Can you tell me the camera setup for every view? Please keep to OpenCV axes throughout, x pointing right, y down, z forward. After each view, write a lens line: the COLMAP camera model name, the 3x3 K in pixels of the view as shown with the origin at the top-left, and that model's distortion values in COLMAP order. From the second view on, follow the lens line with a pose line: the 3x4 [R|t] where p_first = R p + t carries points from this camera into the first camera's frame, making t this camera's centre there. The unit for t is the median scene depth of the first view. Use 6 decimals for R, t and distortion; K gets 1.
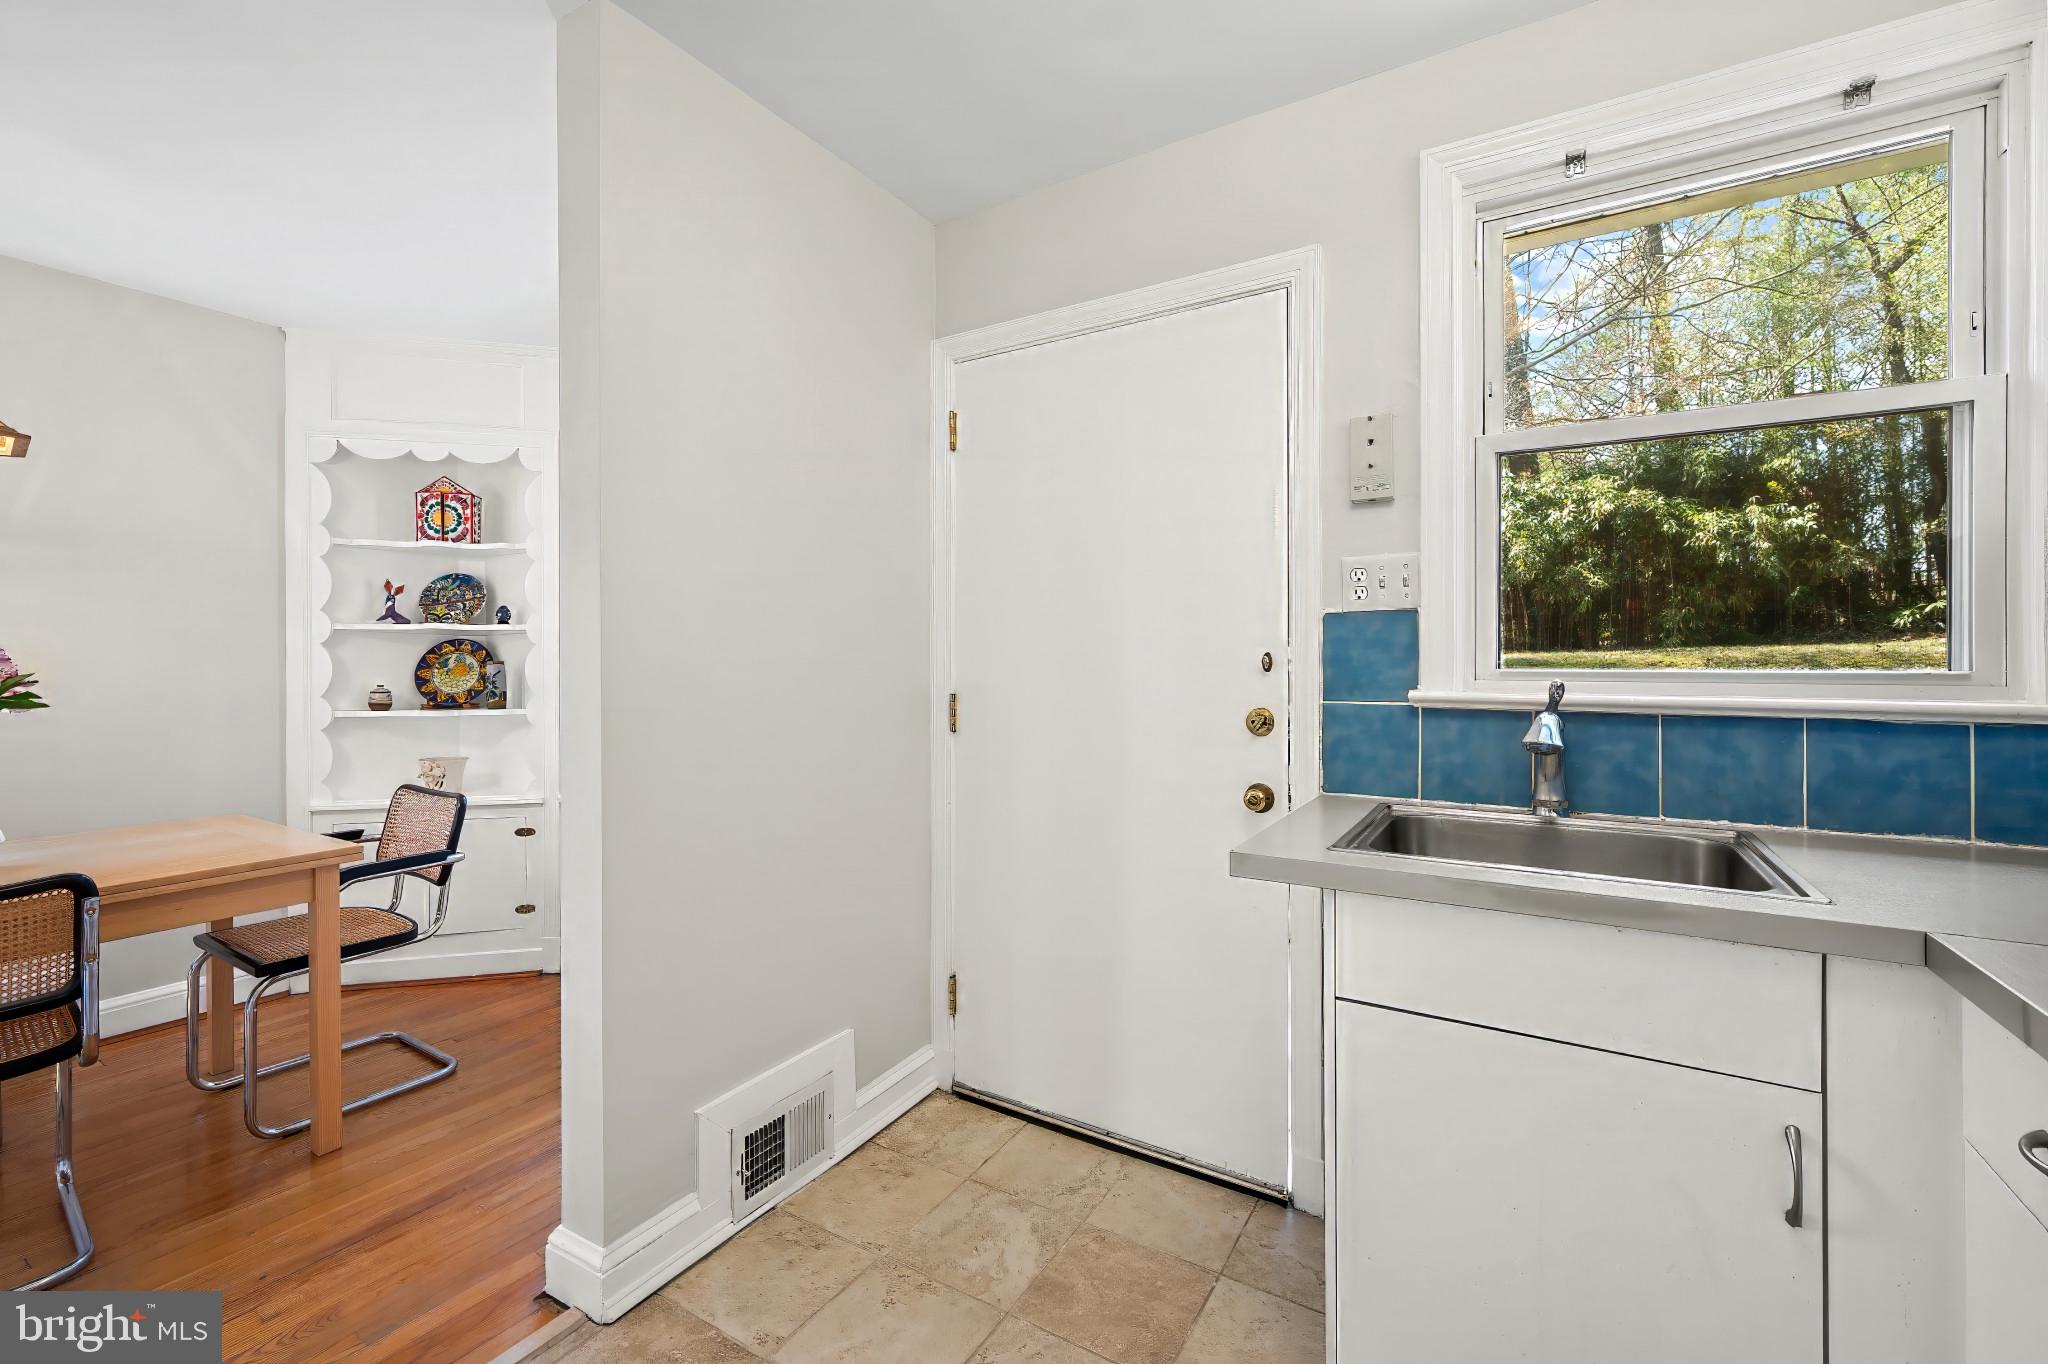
lens RADIAL K [[850.5, 0, 1030.7], [0, 850.5, 665.1], [0, 0, 1]] dist [-0.004053, -0.000965]
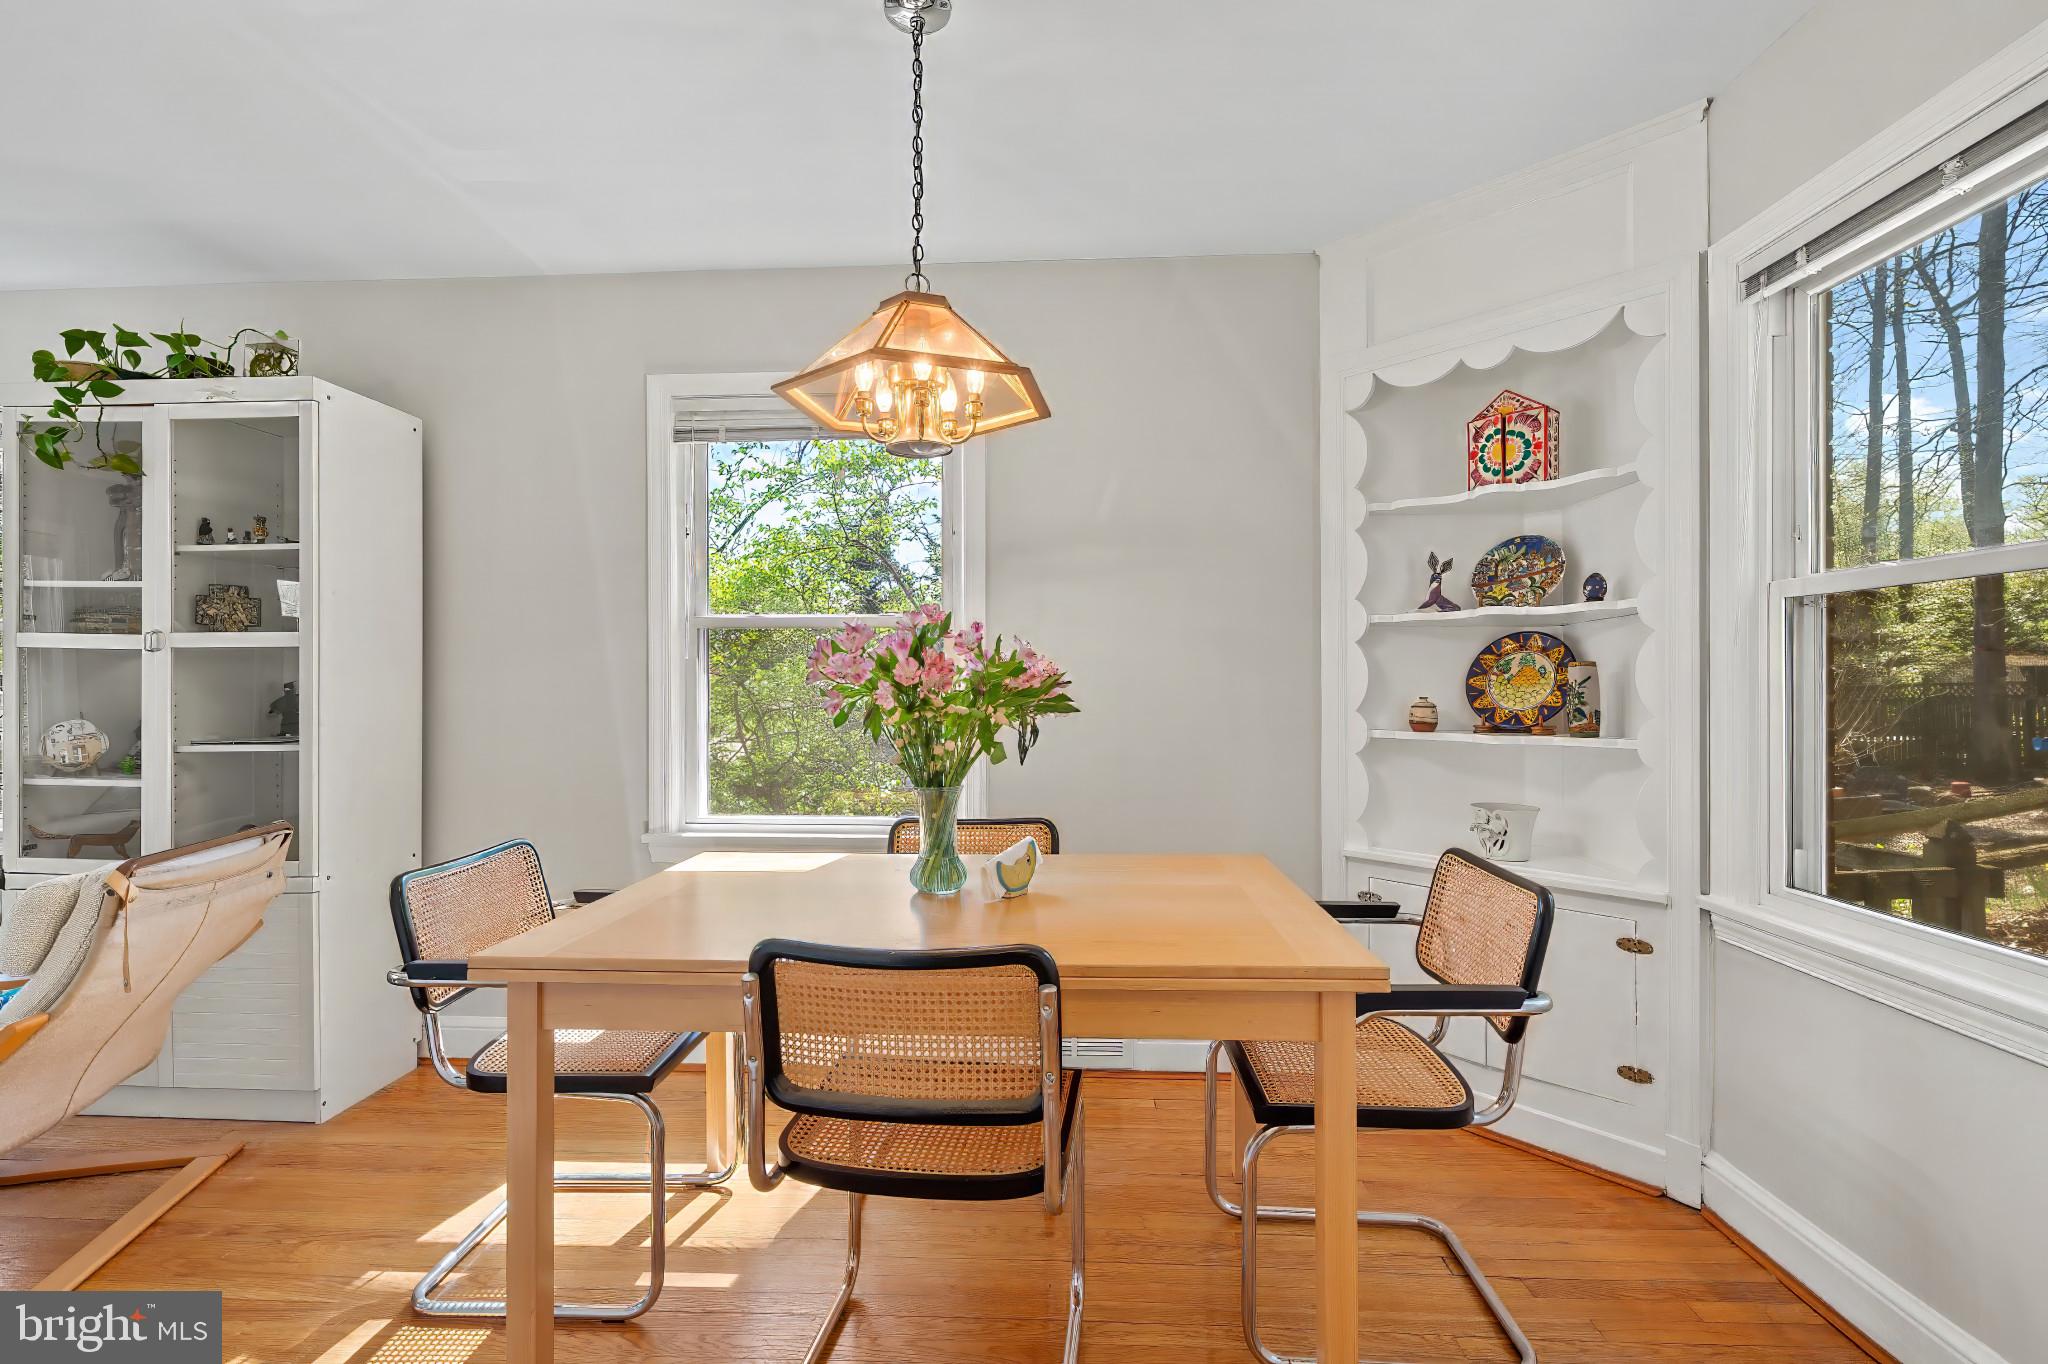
lens RADIAL K [[910.4, 0, 1016.3], [0, 910.4, 687.2], [0, 0, 1]] dist [0.004338, -0.000190]
pose [[0.468976, -0.000489, -0.883211, -0.237577], [-0.000285, 1.000000, -0.000705, 0.015965], [0.883211, 0.000582, 0.468976, 0.321690]]
